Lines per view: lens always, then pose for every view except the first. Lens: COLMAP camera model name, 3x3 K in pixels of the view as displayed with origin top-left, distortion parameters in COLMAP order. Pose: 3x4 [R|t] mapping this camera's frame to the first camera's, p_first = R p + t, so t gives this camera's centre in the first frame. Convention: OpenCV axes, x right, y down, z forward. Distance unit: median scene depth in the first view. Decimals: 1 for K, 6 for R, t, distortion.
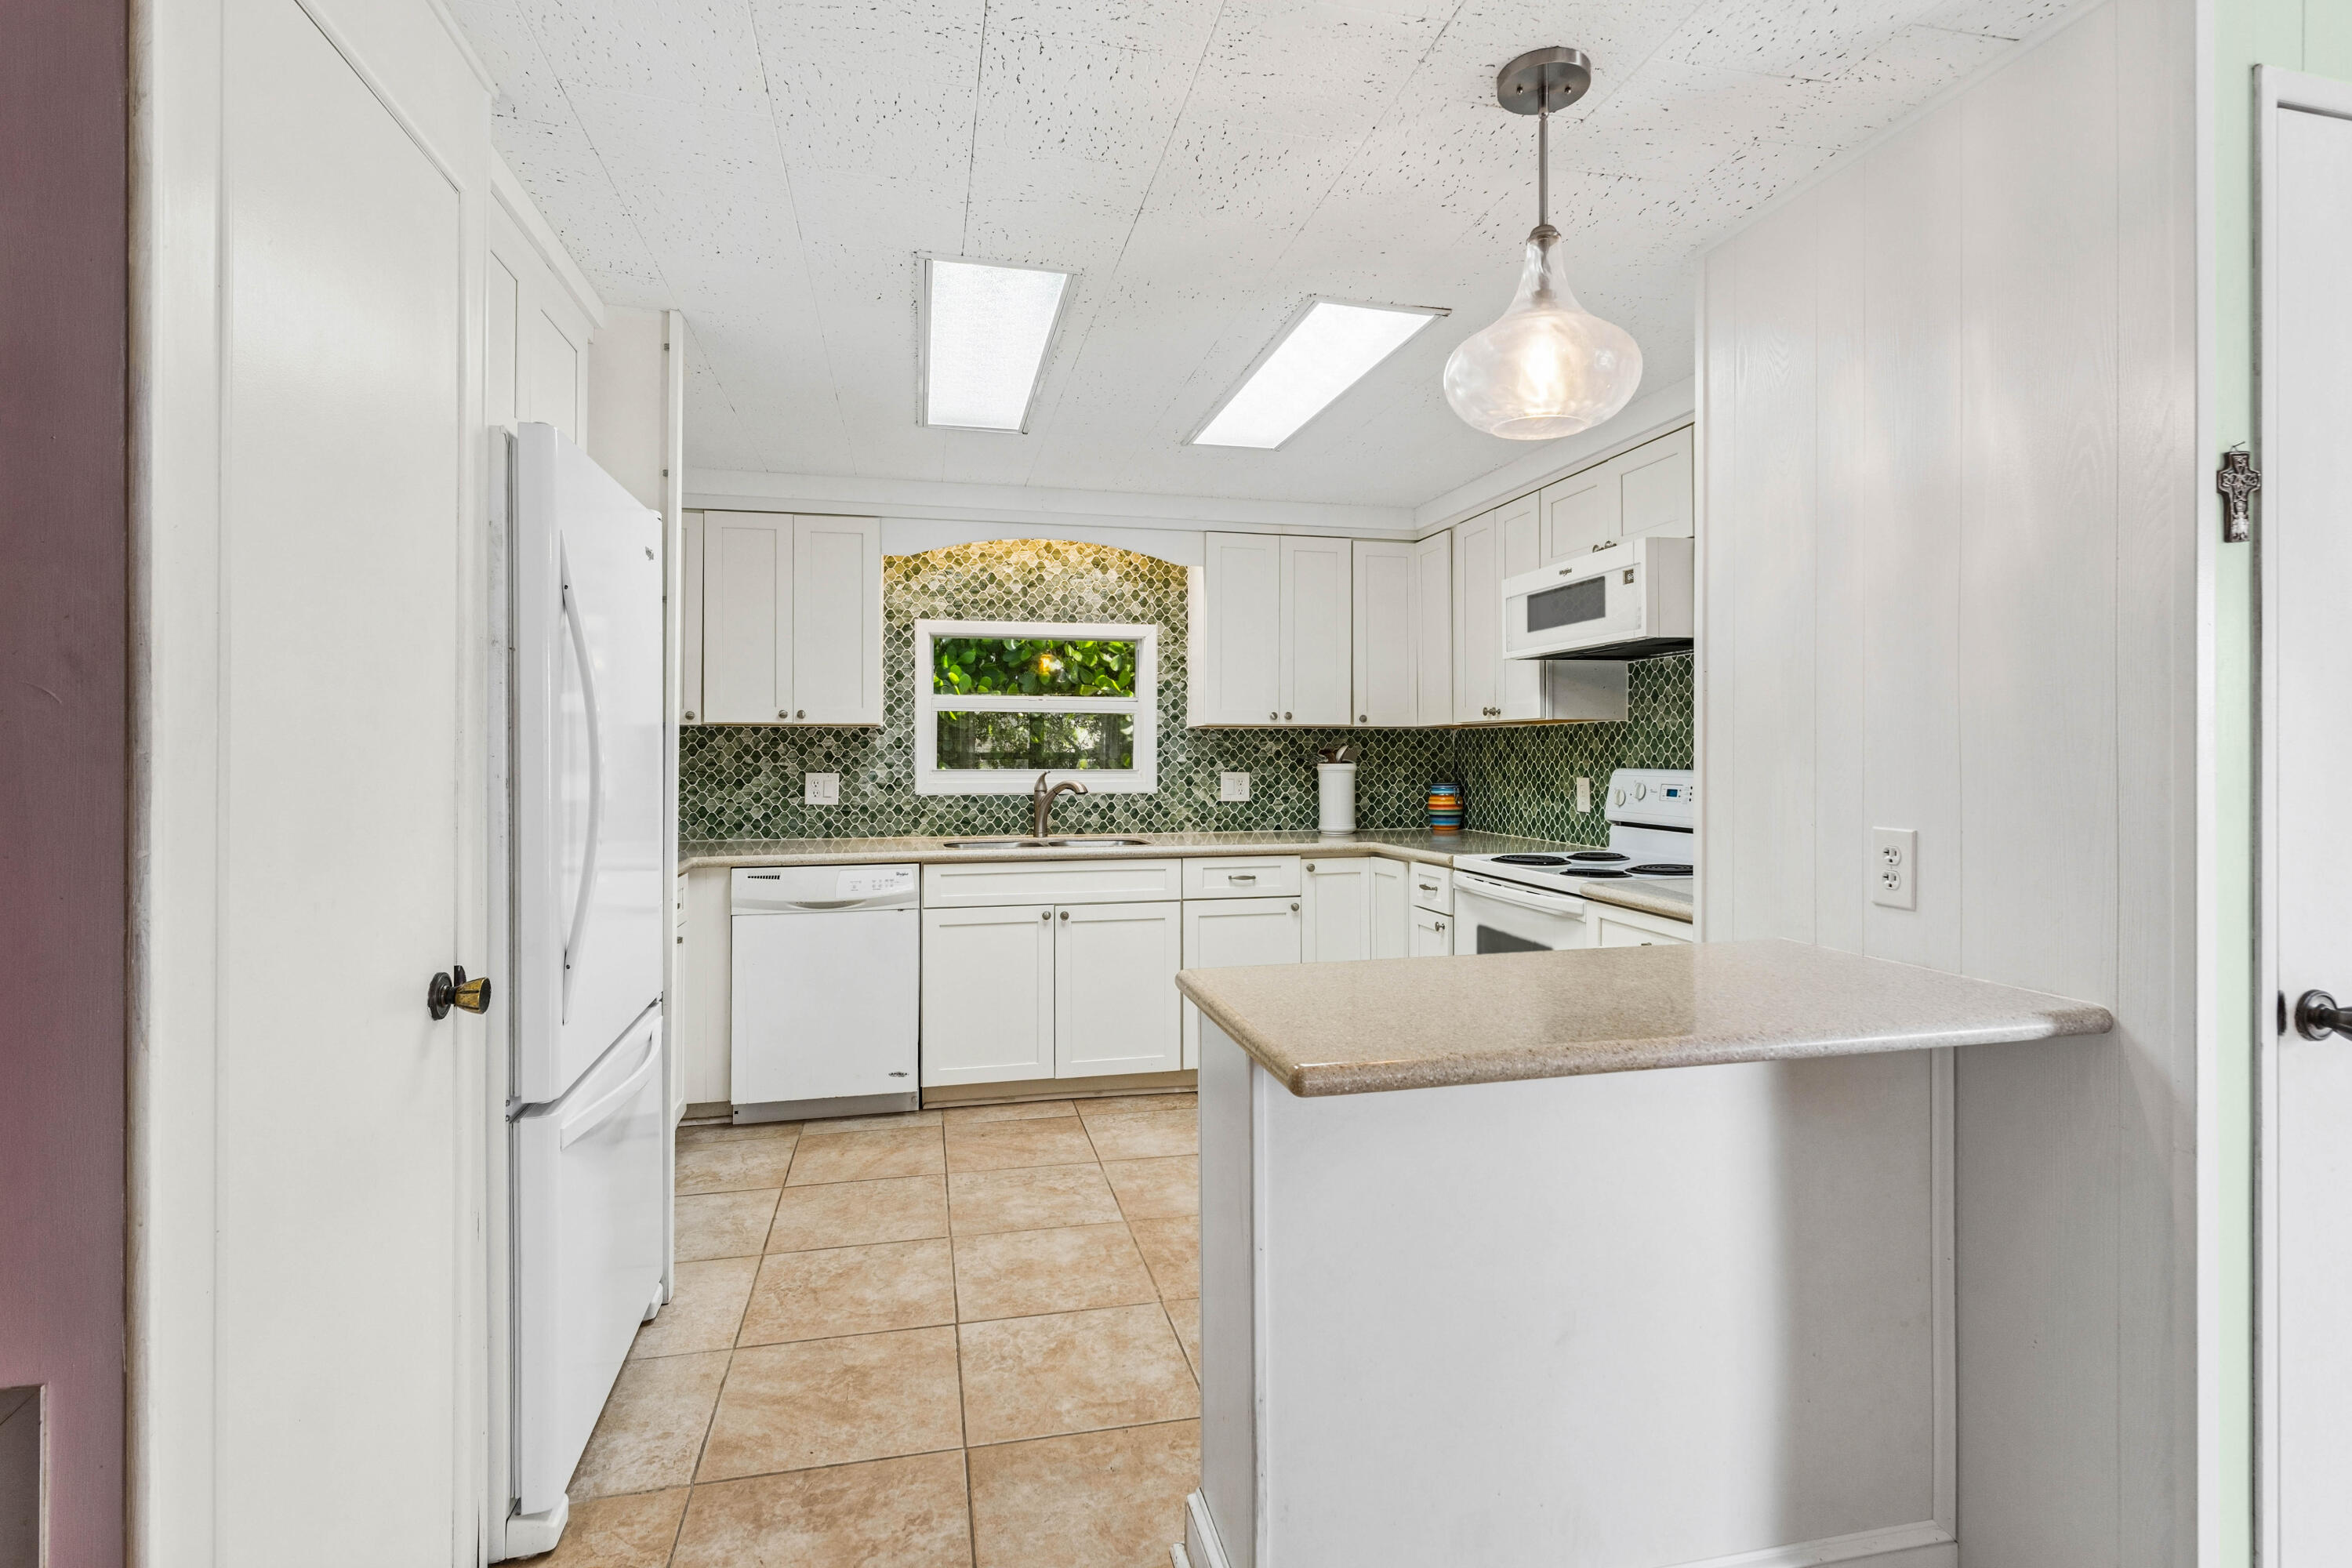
lens RADIAL K [[1153.0, 0, 1188.4], [0, 1153.0, 745.1], [0, 0, 1]] dist [0.003239, -0.000463]
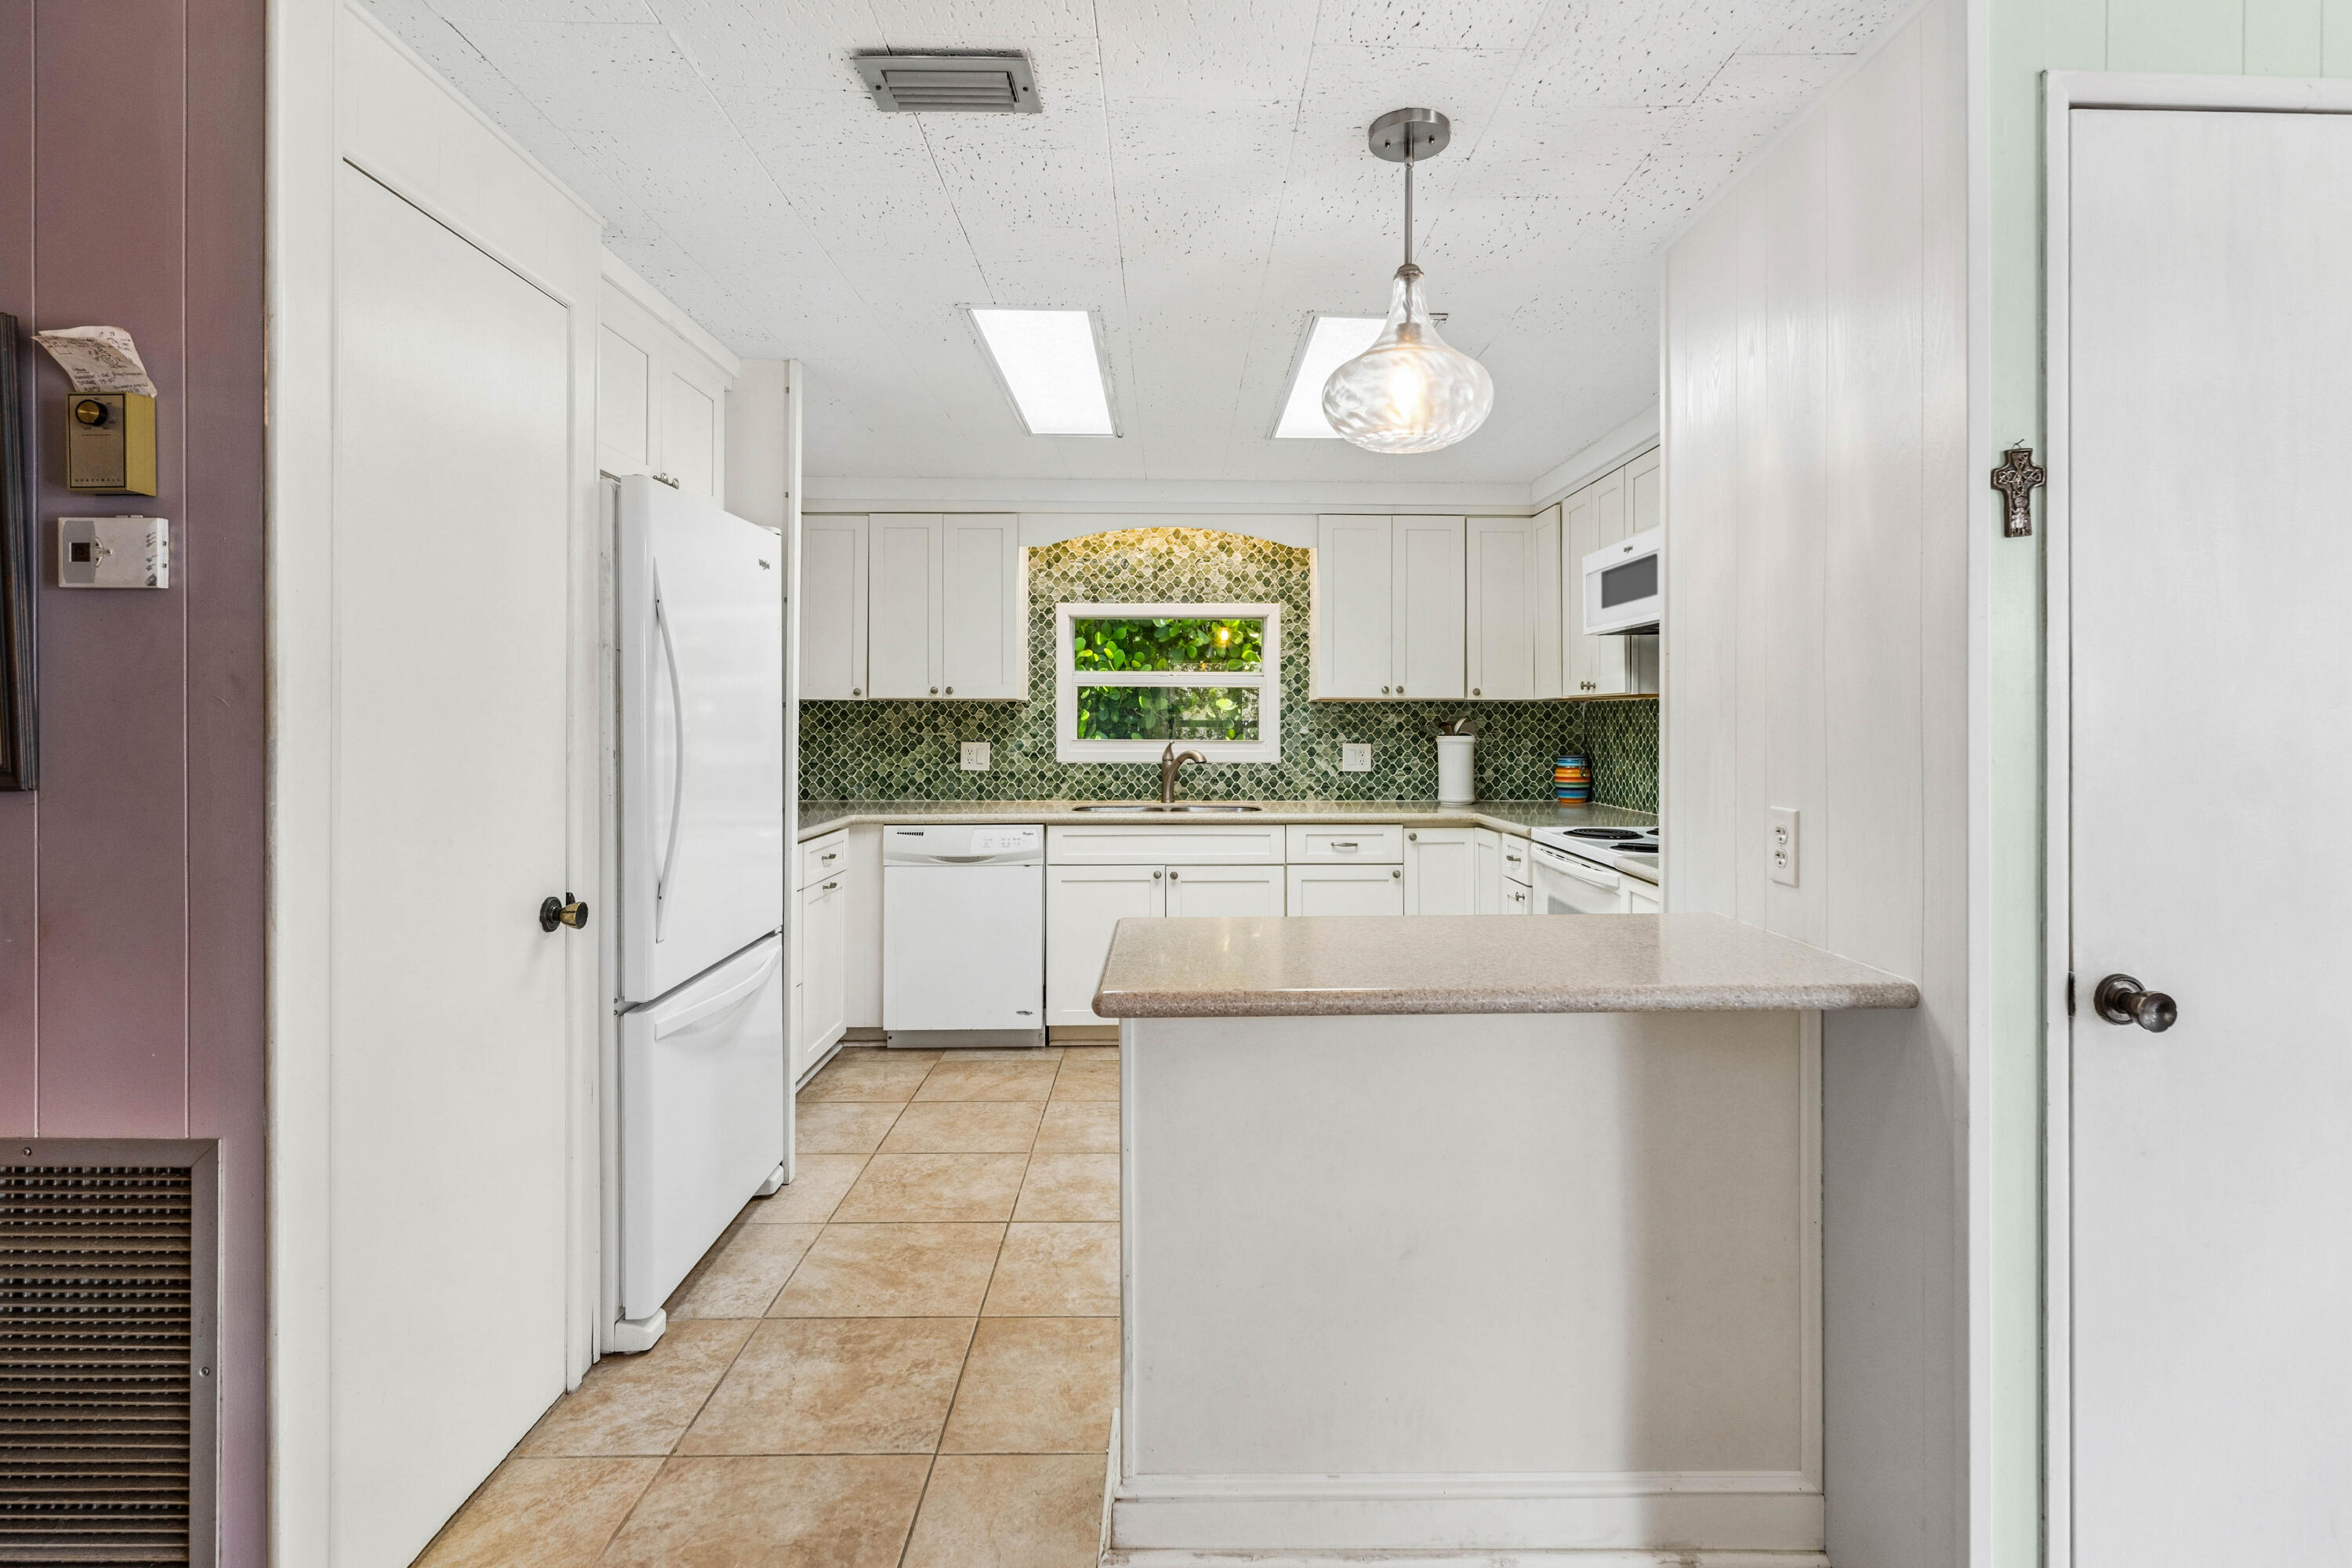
lens RADIAL K [[1153.1, 0, 1193.0], [0, 1153.1, 714.9], [0, 0, 1]] dist [0.001161, 0.001258]
pose [[0.977665, 0.001036, -0.210166, 0.132538], [-0.000353, 0.999995, 0.003285, -0.006444], [0.210168, -0.003137, 0.977660, -0.053912]]
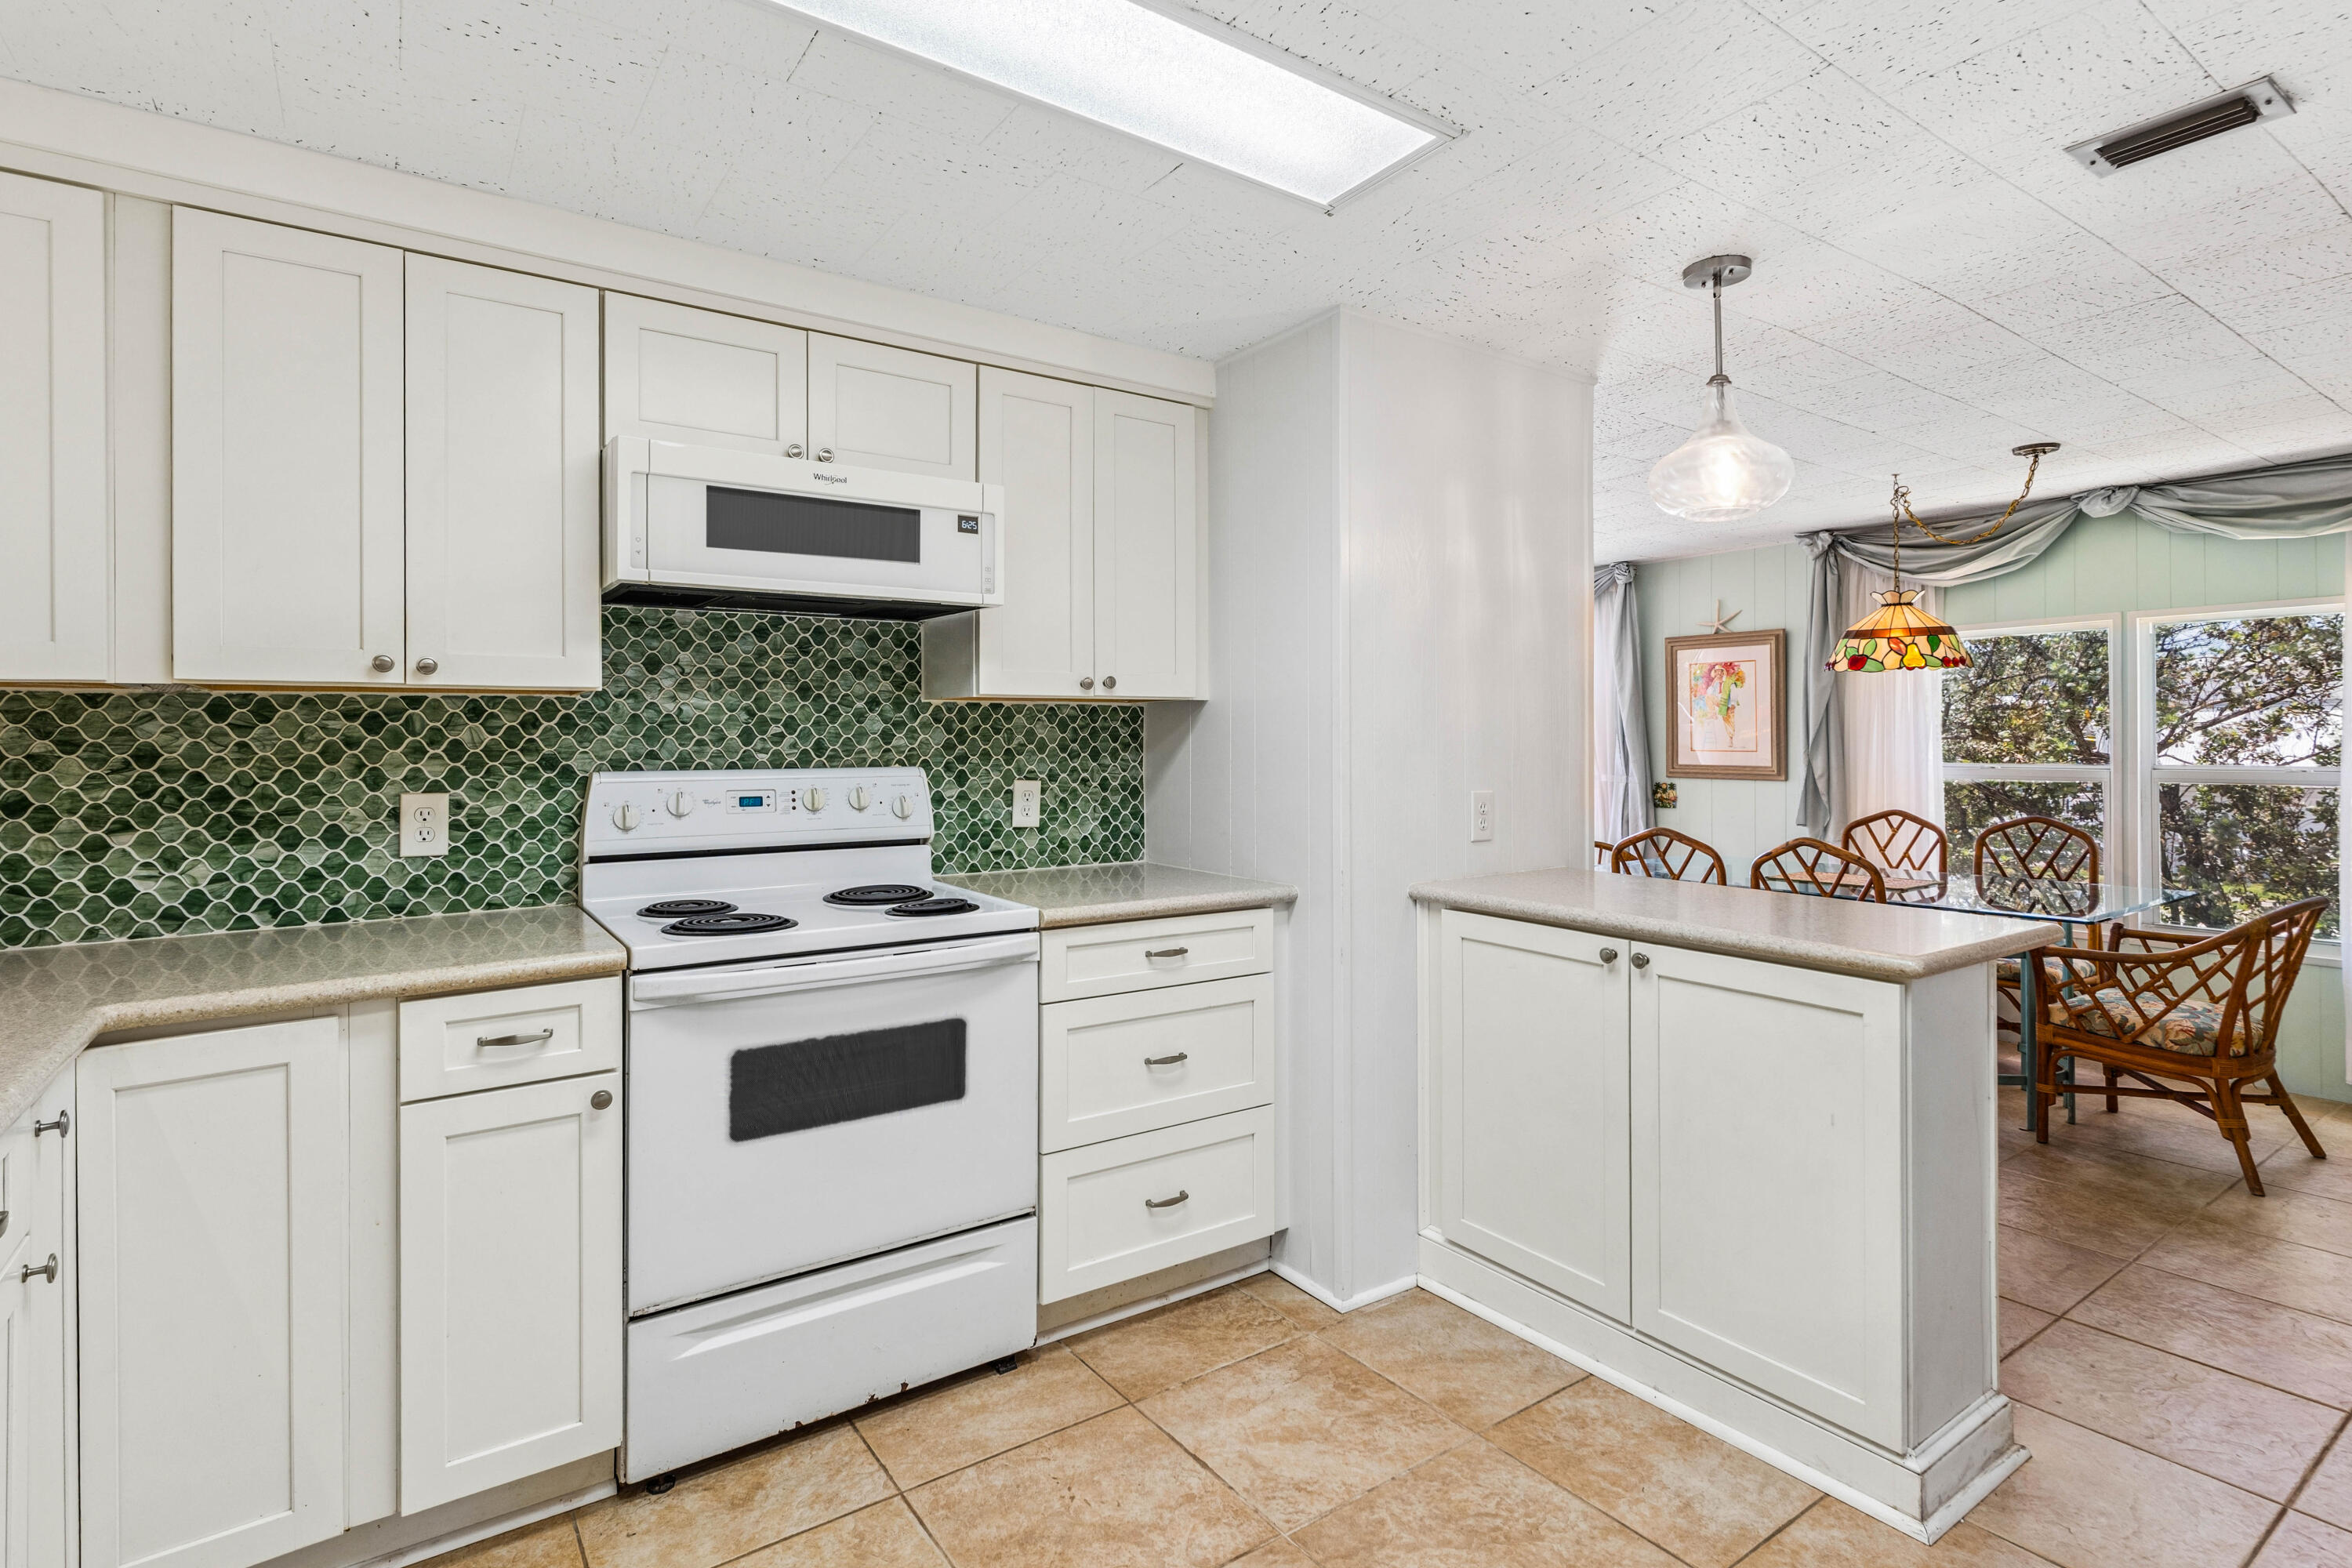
lens RADIAL K [[1153.0, 0, 1188.4], [0, 1153.0, 745.1], [0, 0, 1]] dist [0.003239, -0.000463]
pose [[-0.378815, -0.007206, 0.925444, -0.299721], [-0.003494, 0.999974, 0.006356, 0.000074], [-0.925466, -0.000826, -0.378830, 0.846362]]
